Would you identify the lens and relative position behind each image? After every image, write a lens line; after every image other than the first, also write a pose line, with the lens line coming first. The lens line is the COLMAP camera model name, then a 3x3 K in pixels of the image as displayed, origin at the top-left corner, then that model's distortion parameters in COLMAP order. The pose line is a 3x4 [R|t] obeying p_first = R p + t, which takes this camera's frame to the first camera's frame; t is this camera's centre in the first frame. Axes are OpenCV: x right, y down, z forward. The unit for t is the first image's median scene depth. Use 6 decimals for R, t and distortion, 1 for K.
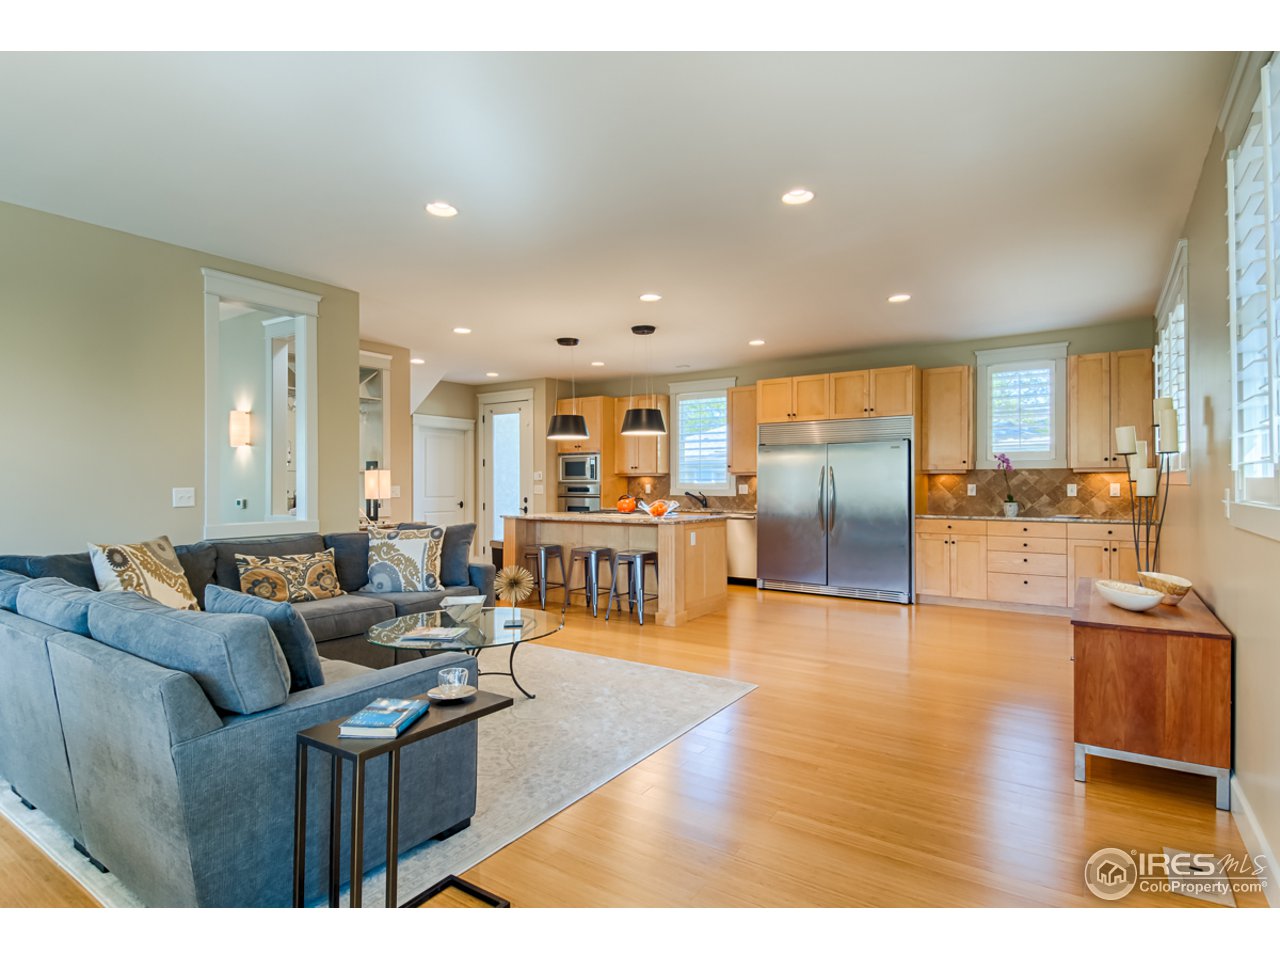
lens RADIAL K [[670.6, 0, 635.1], [0, 670.6, 483.1], [0, 0, 1]] dist [0.065297, -0.053944]
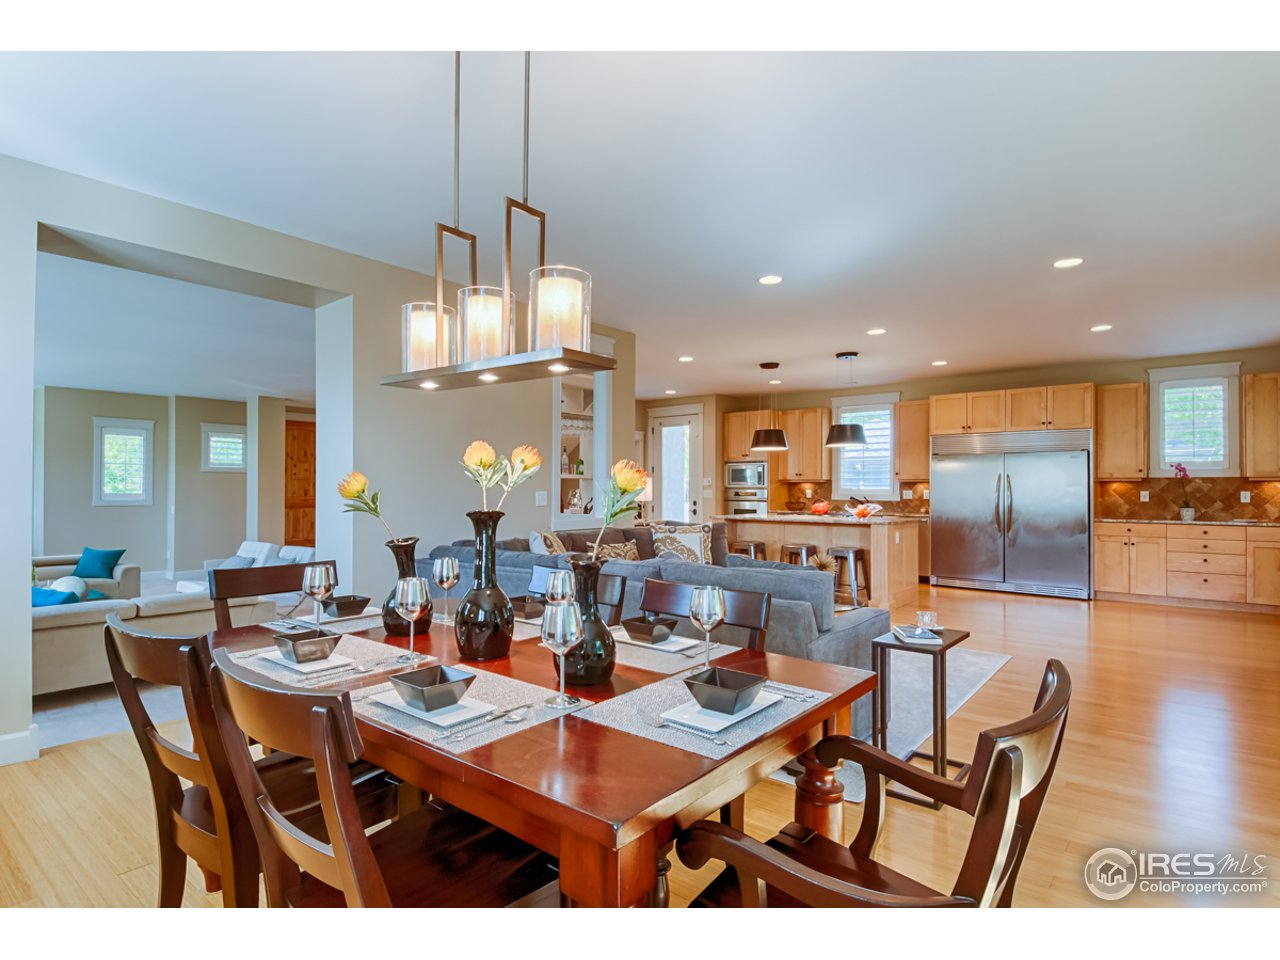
lens RADIAL K [[670.6, 0, 635.1], [0, 670.6, 483.1], [0, 0, 1]] dist [0.065297, -0.053944]
pose [[0.995973, 0.003130, -0.089602, -0.221666], [-0.003730, 0.999972, -0.006528, -0.000886], [0.089579, 0.006836, 0.995956, -0.164787]]
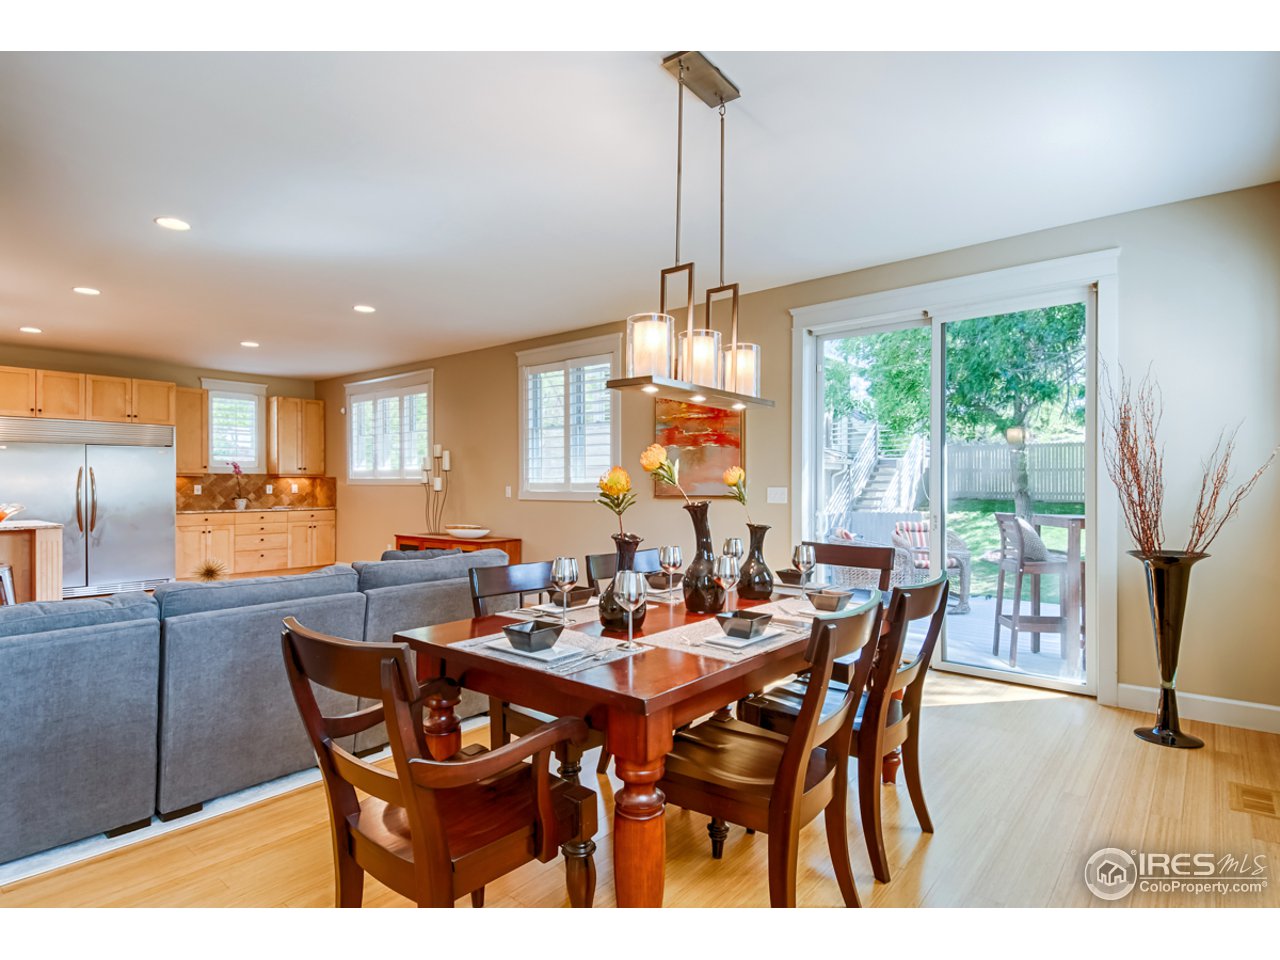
lens RADIAL K [[670.6, 0, 635.1], [0, 670.6, 483.1], [0, 0, 1]] dist [0.065297, -0.053944]
pose [[0.102517, 0.003852, 0.994724, -0.659381], [0.000114, 0.999992, -0.003884, 0.002984], [-0.994731, 0.000512, 0.102516, 0.089881]]
